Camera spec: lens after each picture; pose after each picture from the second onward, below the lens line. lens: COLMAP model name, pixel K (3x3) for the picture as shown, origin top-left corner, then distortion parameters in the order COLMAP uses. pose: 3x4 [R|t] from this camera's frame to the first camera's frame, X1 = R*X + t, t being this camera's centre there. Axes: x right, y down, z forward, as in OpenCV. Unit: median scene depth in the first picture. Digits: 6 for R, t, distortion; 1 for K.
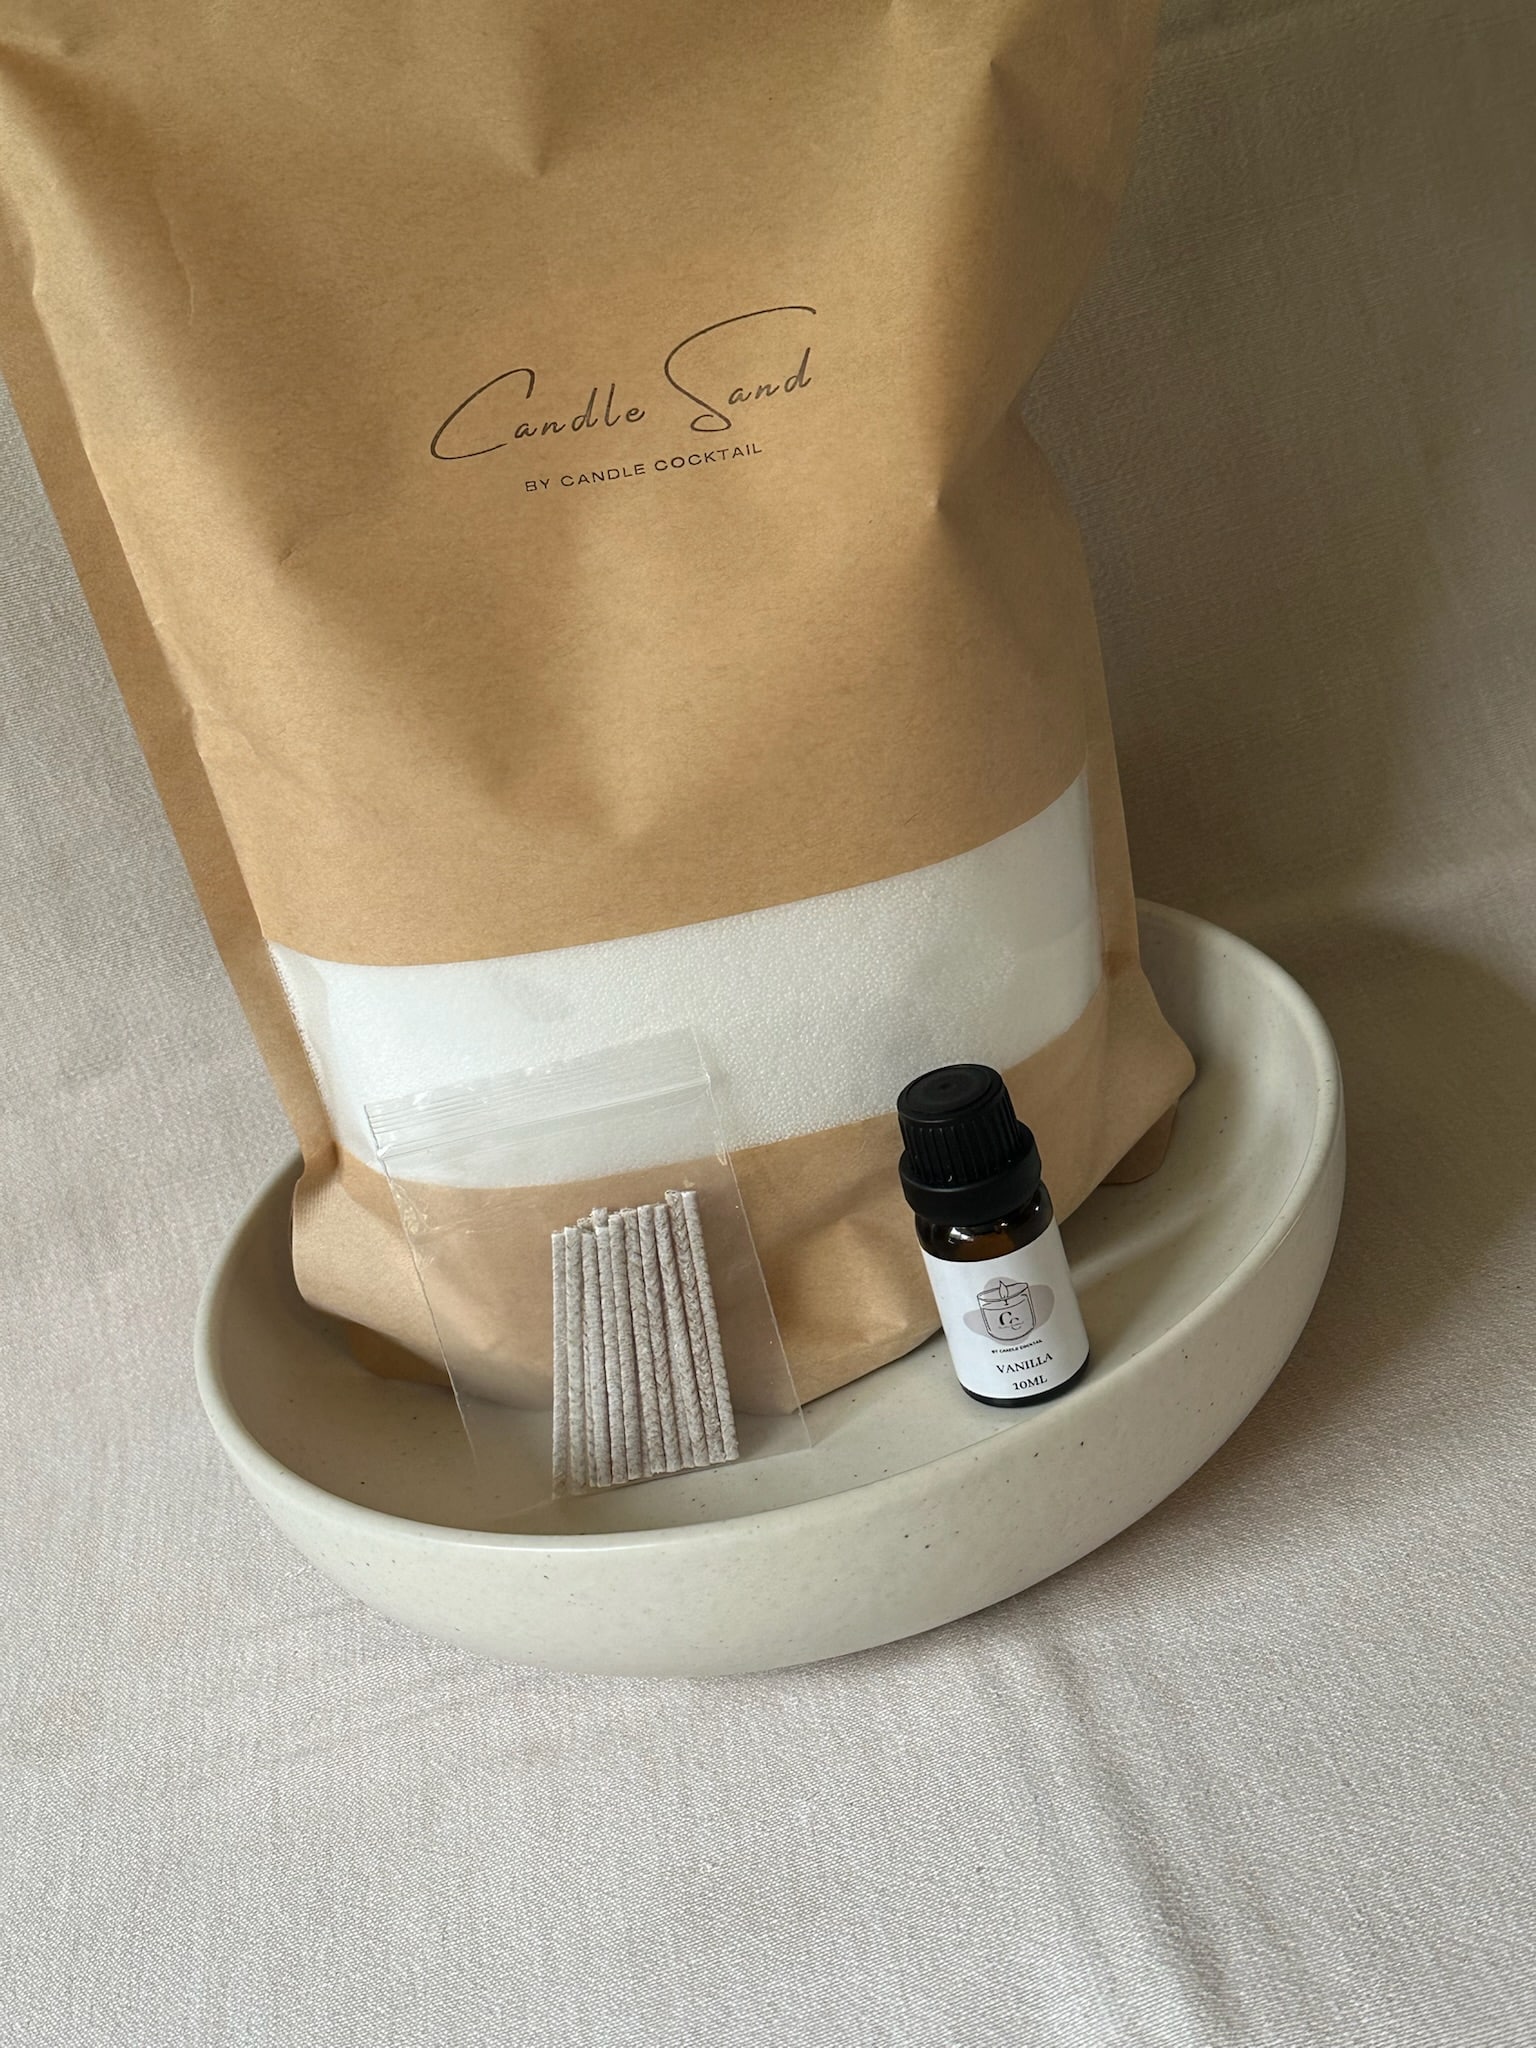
lens RADIAL K [[2563.9, 0, 764.0], [0, 2563.9, 1020.5], [0, 0, 1]] dist [0.169423, -0.339094]
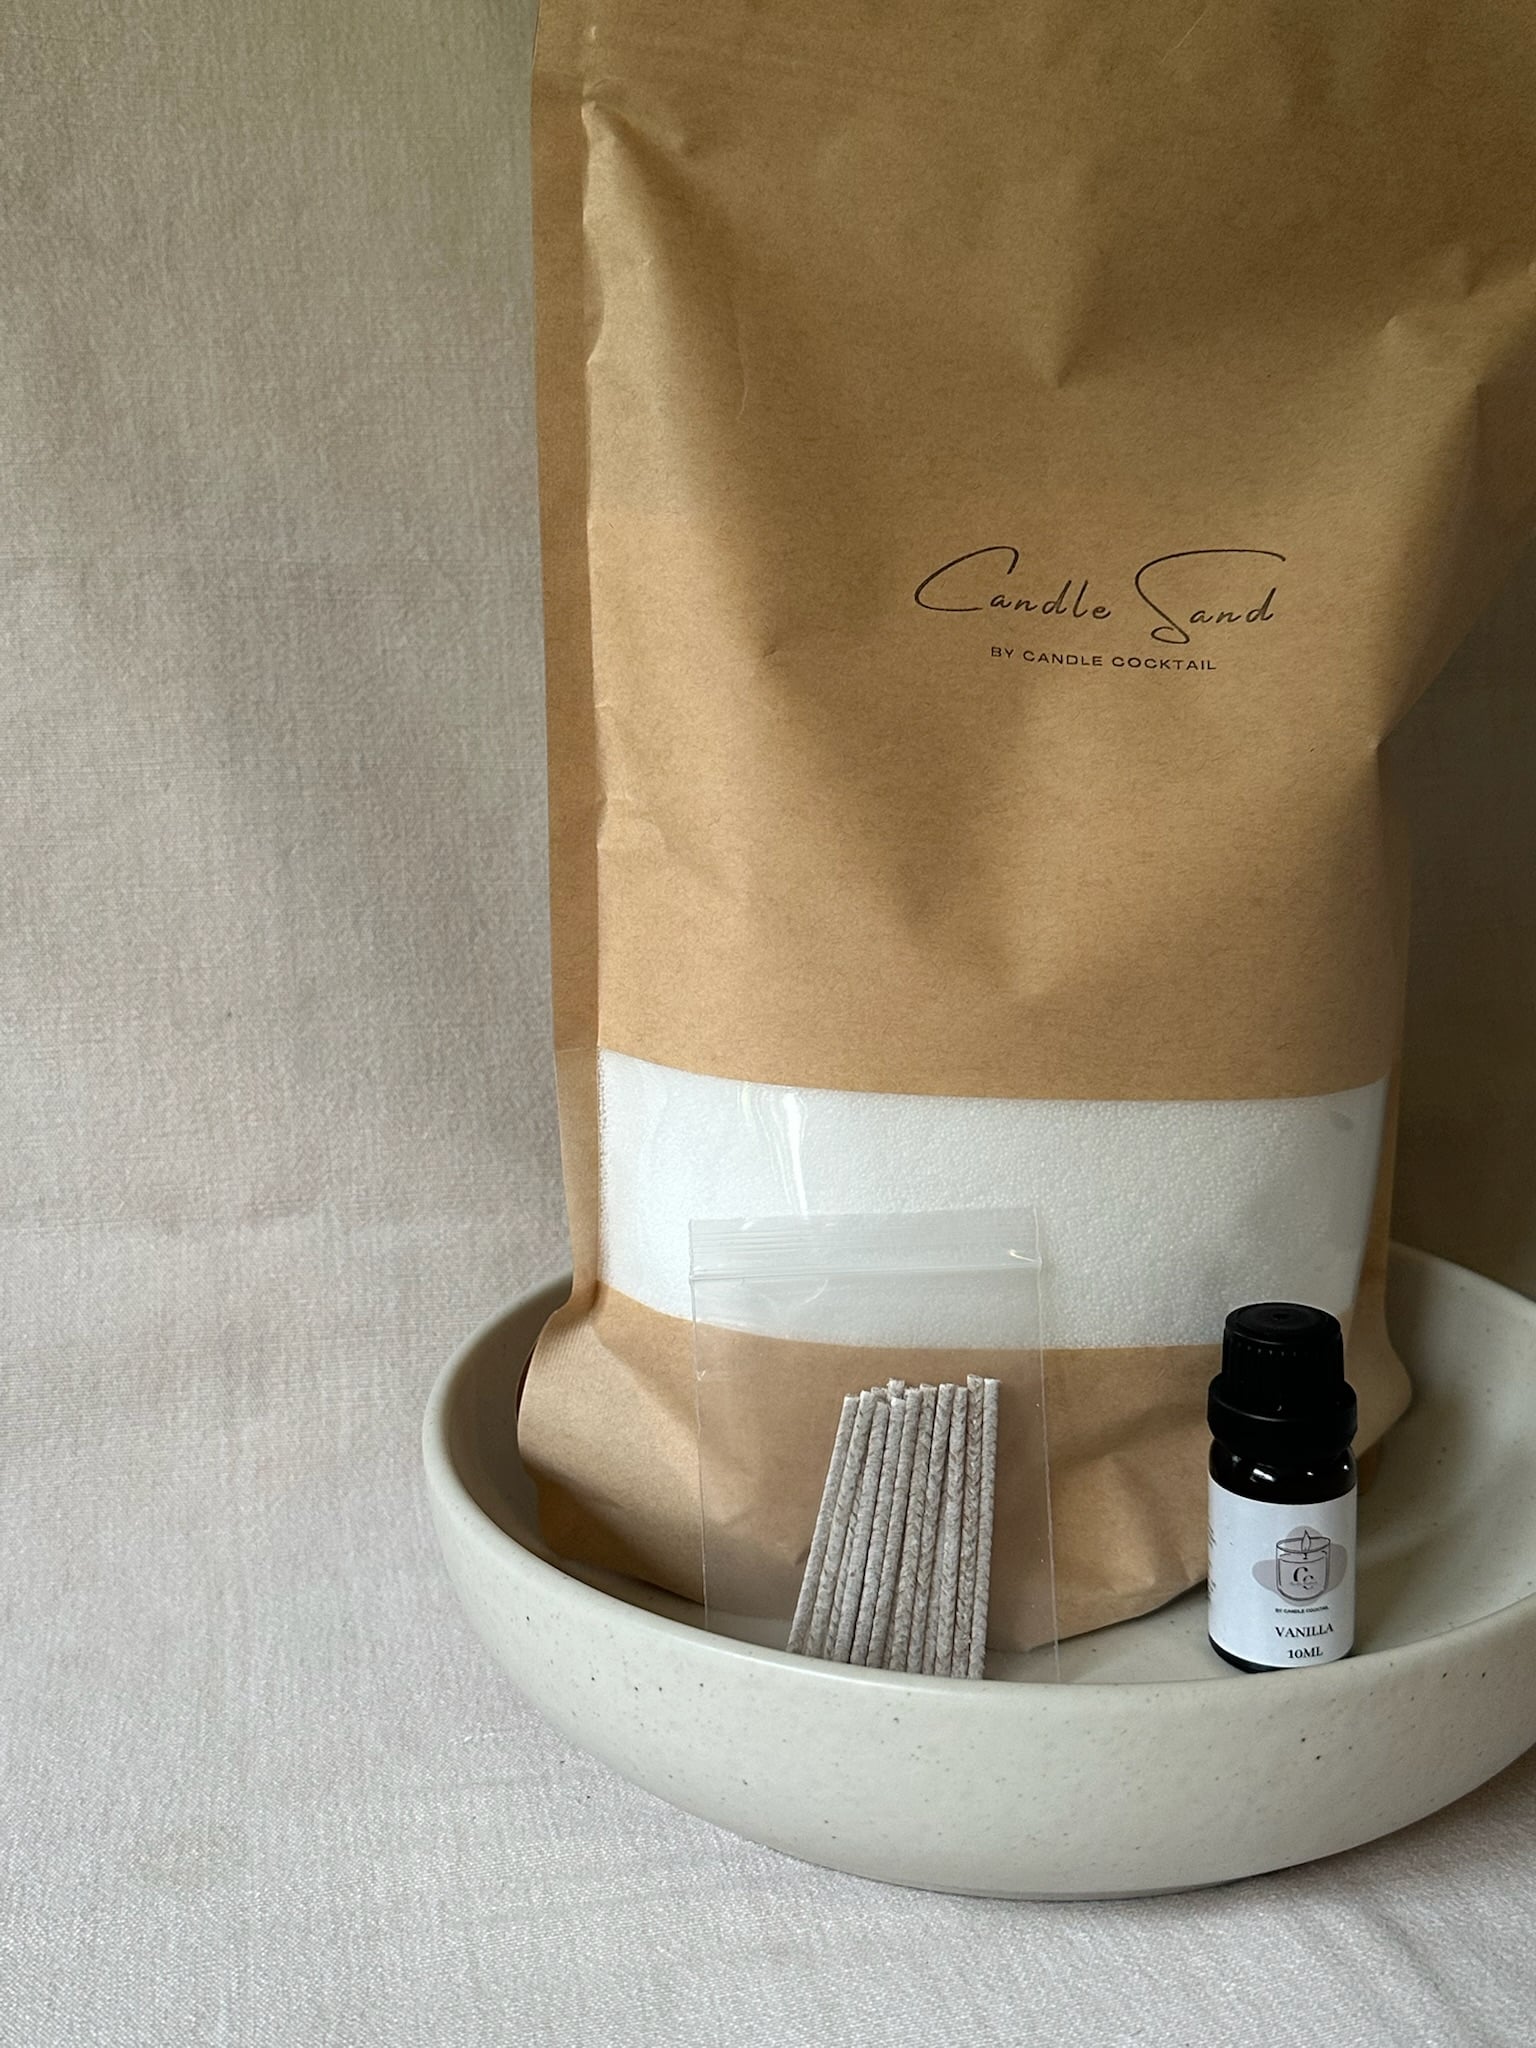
lens RADIAL K [[2225.8, 0, 761.8], [0, 2225.8, 1023.3], [0, 0, 1]] dist [0.192731, -0.480035]
pose [[0.972488, 0.208455, 0.103988, -0.226340], [-0.176239, 0.950272, -0.256753, 0.168872], [-0.152338, 0.231363, 0.960866, 0.171834]]
